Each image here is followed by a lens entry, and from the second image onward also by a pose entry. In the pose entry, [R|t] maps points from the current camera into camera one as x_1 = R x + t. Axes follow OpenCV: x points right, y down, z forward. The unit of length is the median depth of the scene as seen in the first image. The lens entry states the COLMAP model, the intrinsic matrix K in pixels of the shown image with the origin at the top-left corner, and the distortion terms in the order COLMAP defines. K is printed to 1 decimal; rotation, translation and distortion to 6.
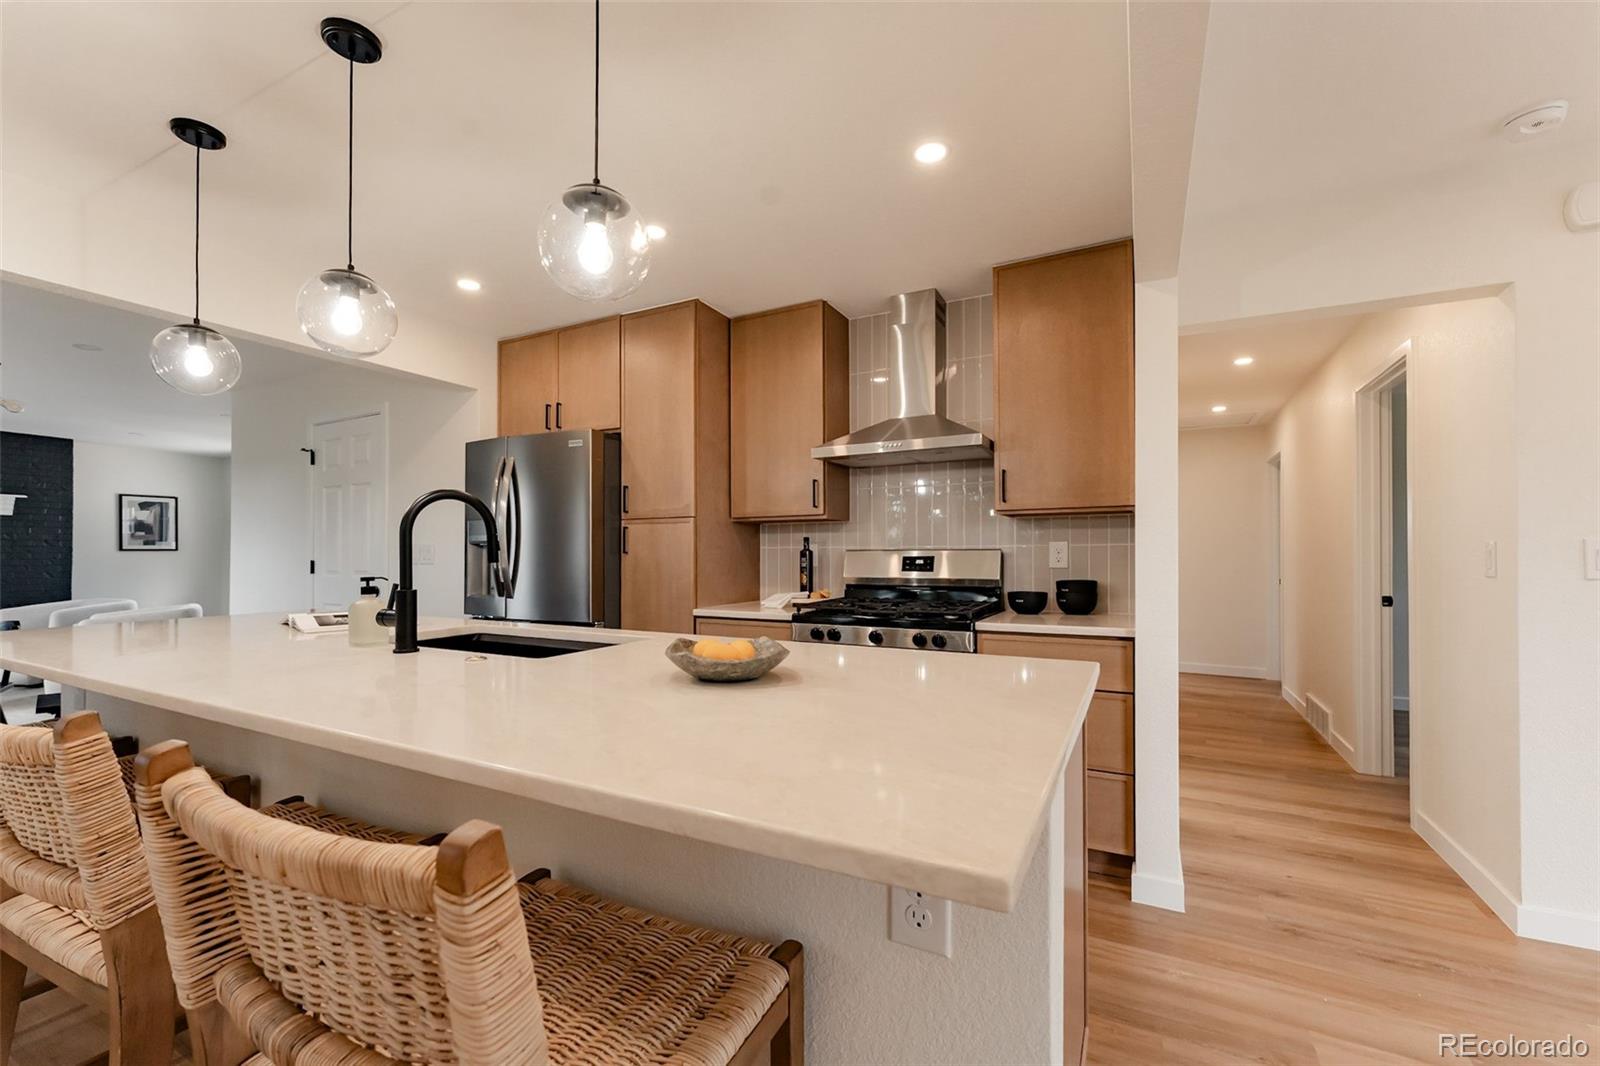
lens RADIAL K [[658.0, 0, 801.0], [0, 658.0, 544.4], [0, 0, 1]] dist [0.004440, -0.003831]
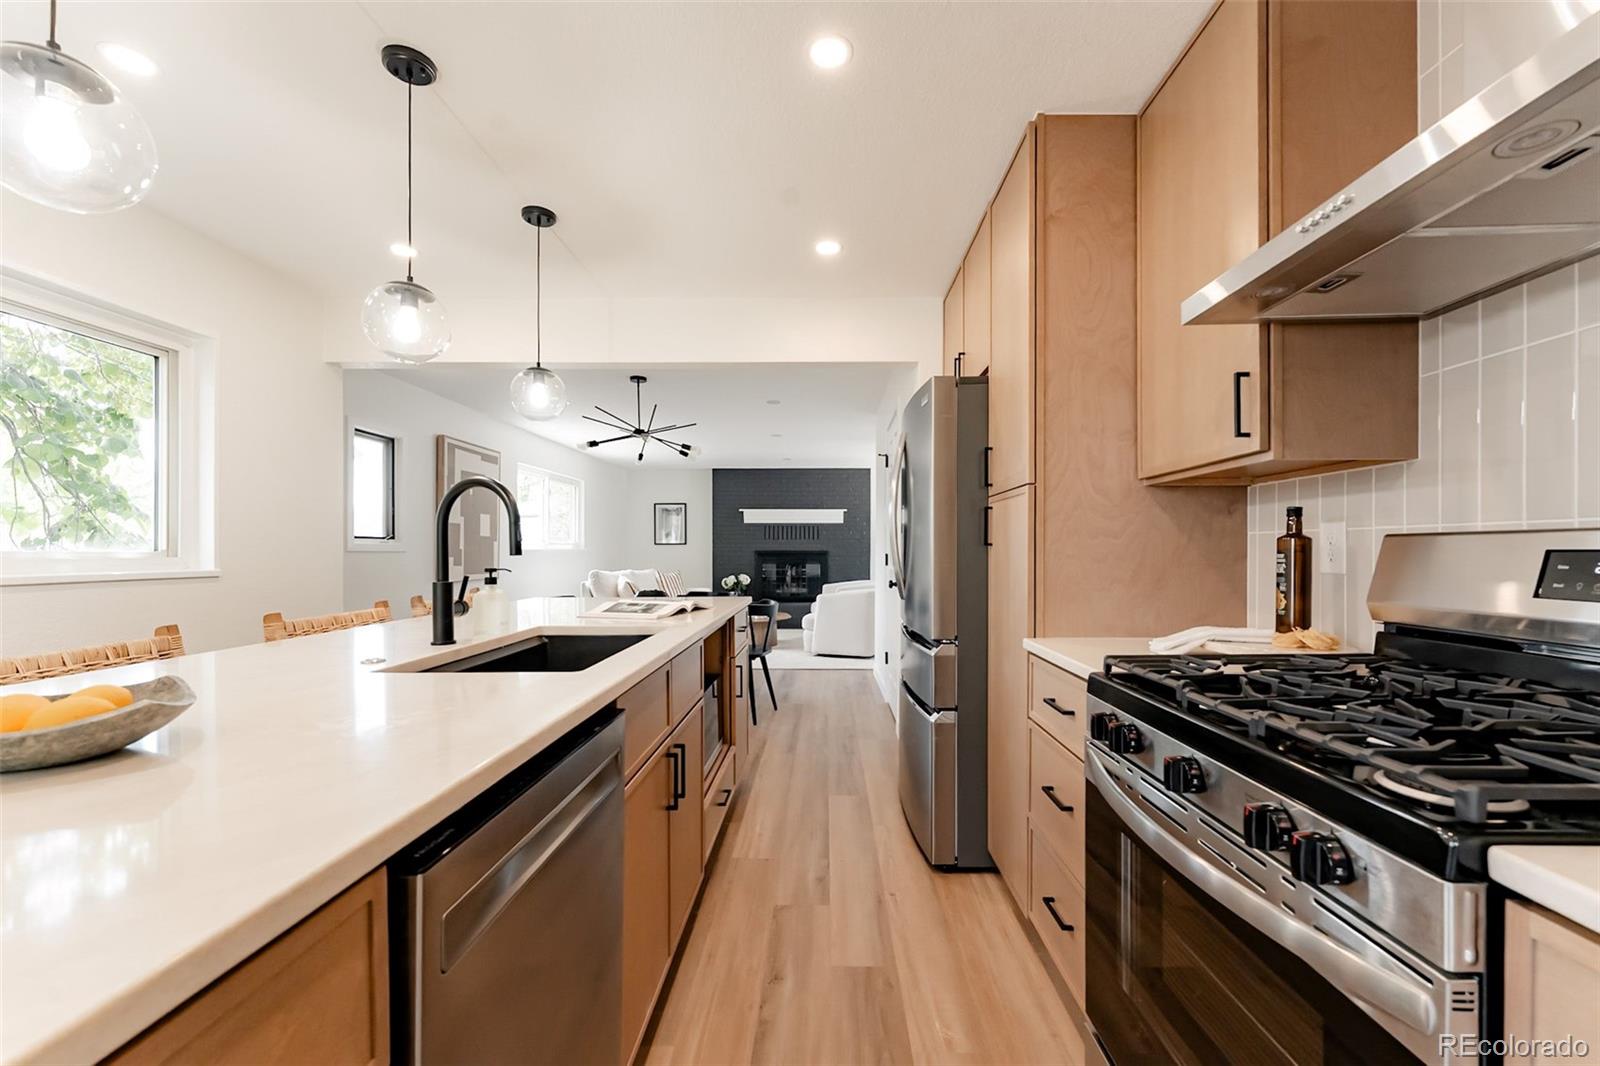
lens RADIAL K [[658.0, 0, 813.6], [0, 658.0, 551.5], [0, 0, 1]] dist [0.004440, -0.003831]
pose [[0.448264, 0.002547, -0.893898, 0.278354], [0.014547, 0.999843, 0.010144, 0.010645], [0.893783, -0.017550, 0.448156, 0.541687]]
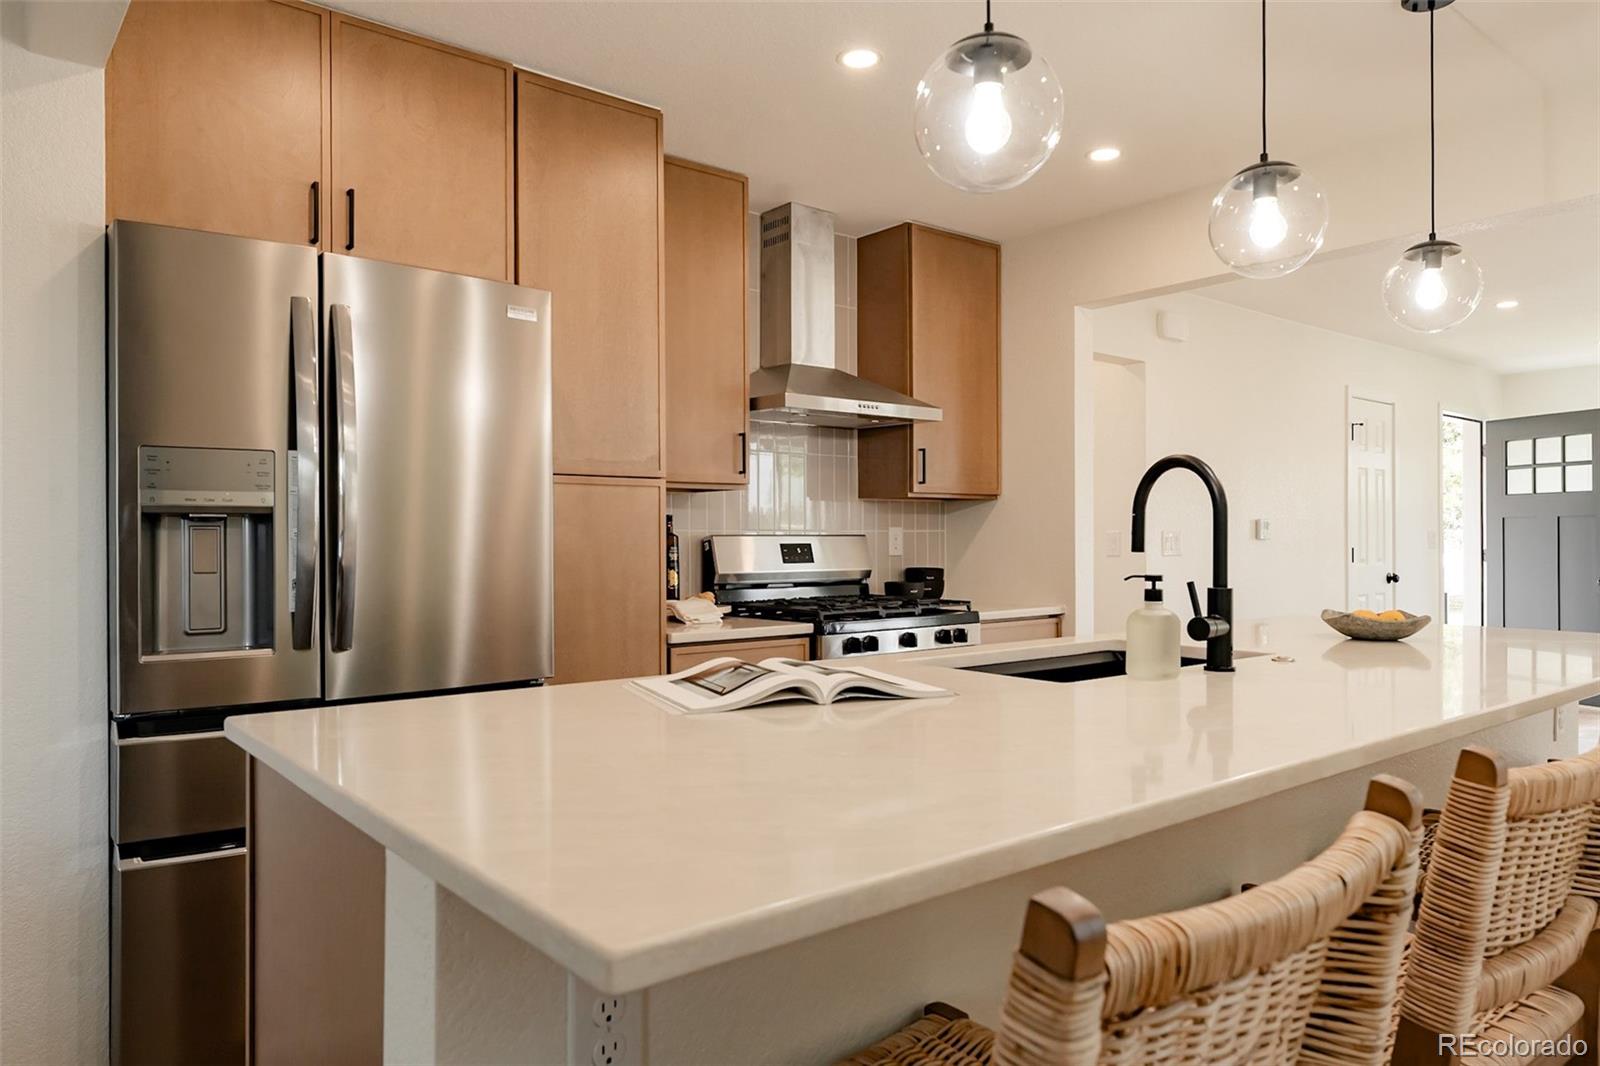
lens RADIAL K [[1082.4, 0, 807.0], [0, 1082.4, 532.3], [0, 0, 1]] dist [0.002679, -0.000068]
pose [[0.380327, 0.006905, 0.924826, -0.998663], [-0.013826, 0.999903, -0.001780, 0.006786], [-0.924749, -0.012110, 0.380385, 0.495607]]
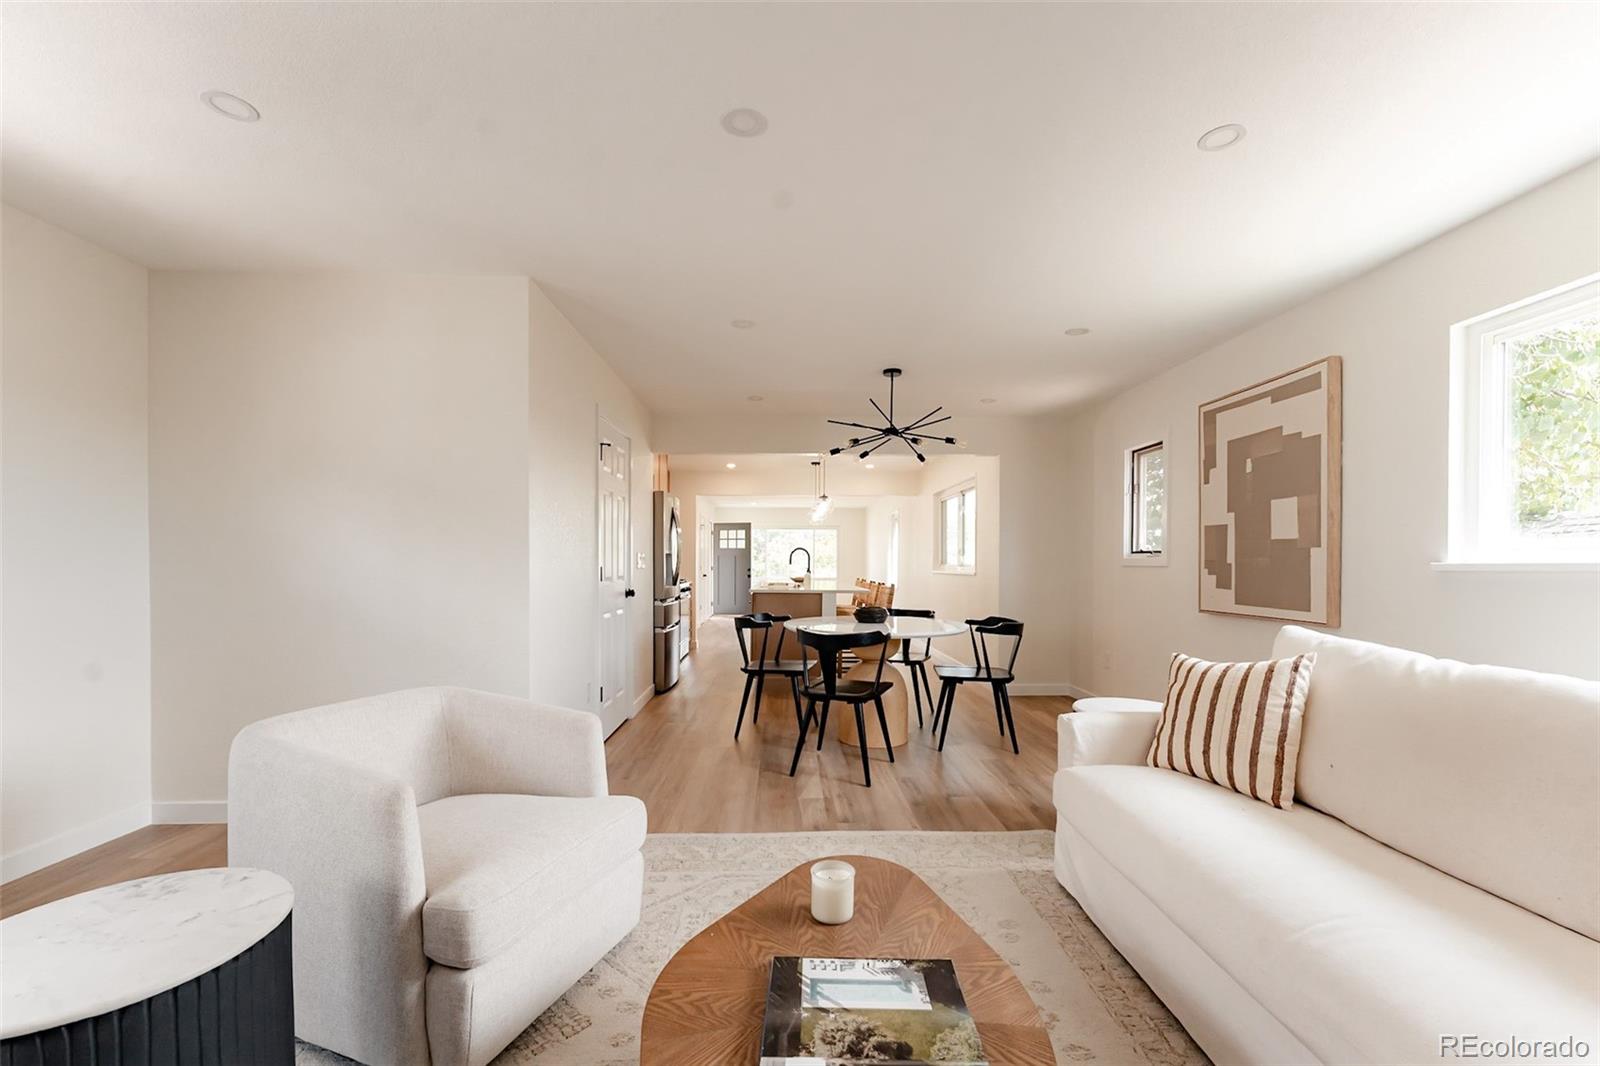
lens RADIAL K [[658.0, 0, 827.2], [0, 658.0, 572.2], [0, 0, 1]] dist [0.004440, -0.003831]
pose [[-0.527231, -0.012461, 0.849631, -2.407225], [-0.016253, 0.999857, 0.004578, 0.030216], [-0.849567, -0.011396, -0.527358, 1.714754]]
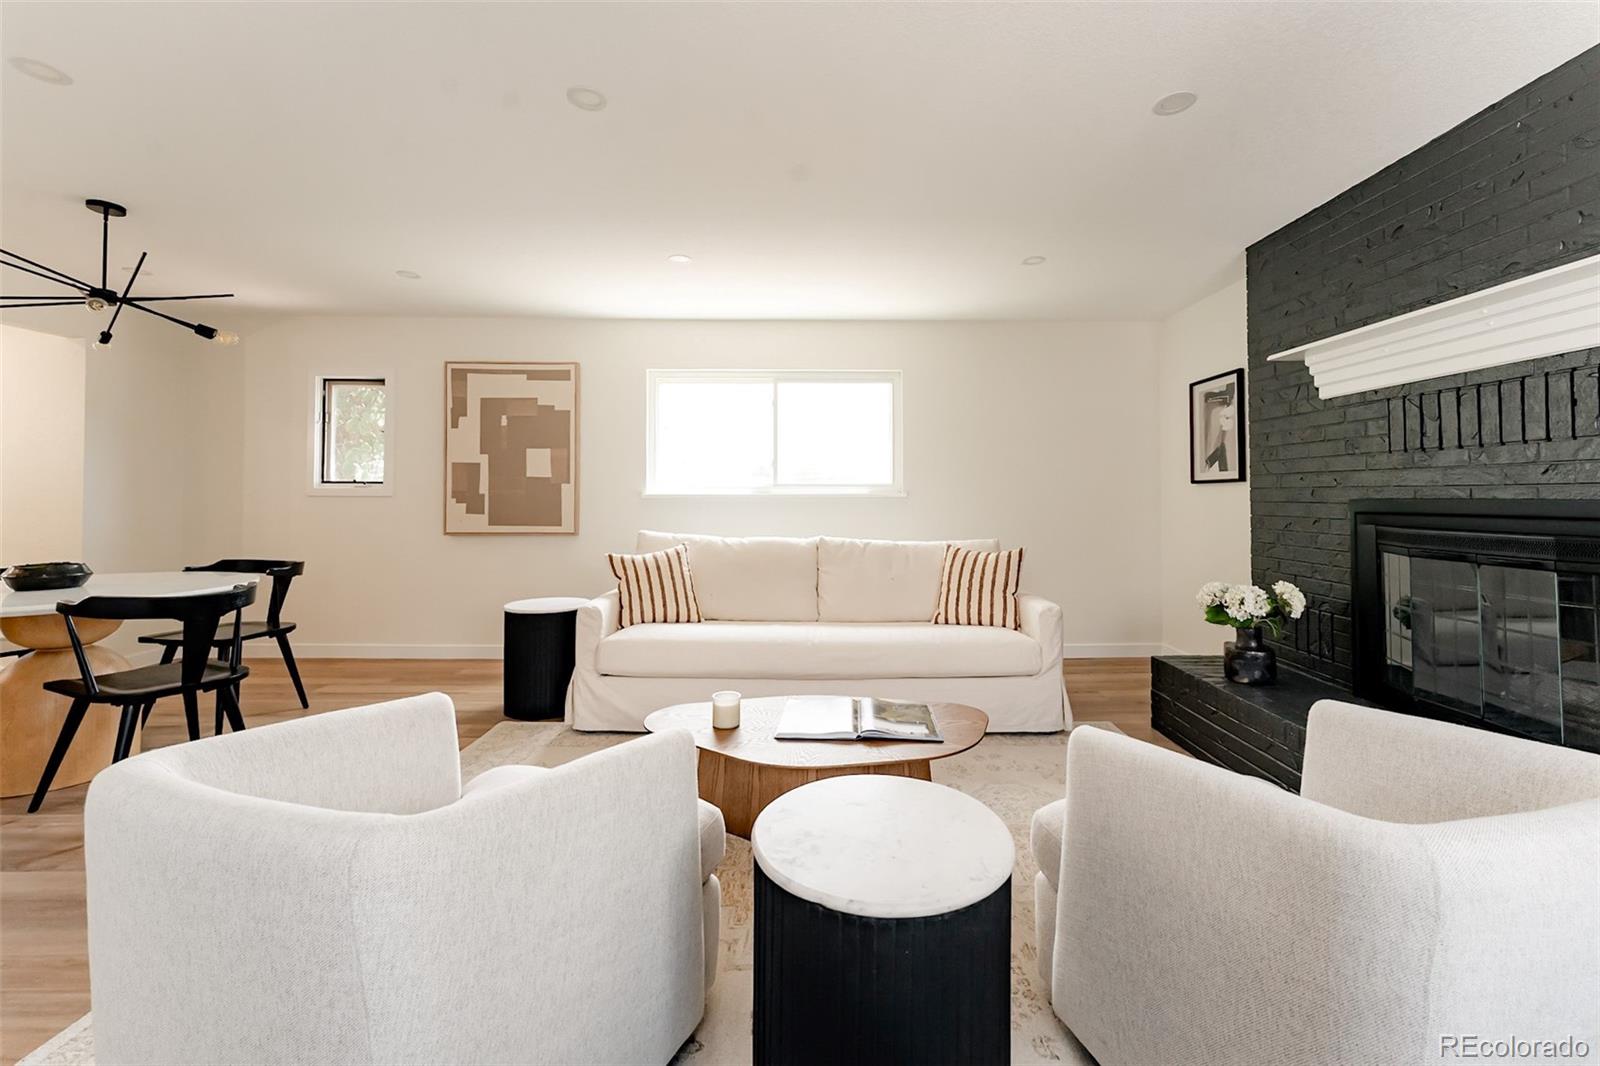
lens RADIAL K [[658.0, 0, 808.2], [0, 658.0, 487.6], [0, 0, 1]] dist [0.004440, -0.003831]
pose [[-0.877087, -0.007425, -0.480275, -1.718803], [0.007118, 0.999570, -0.028453, 0.041444], [0.480280, -0.028374, -0.876656, 2.153098]]
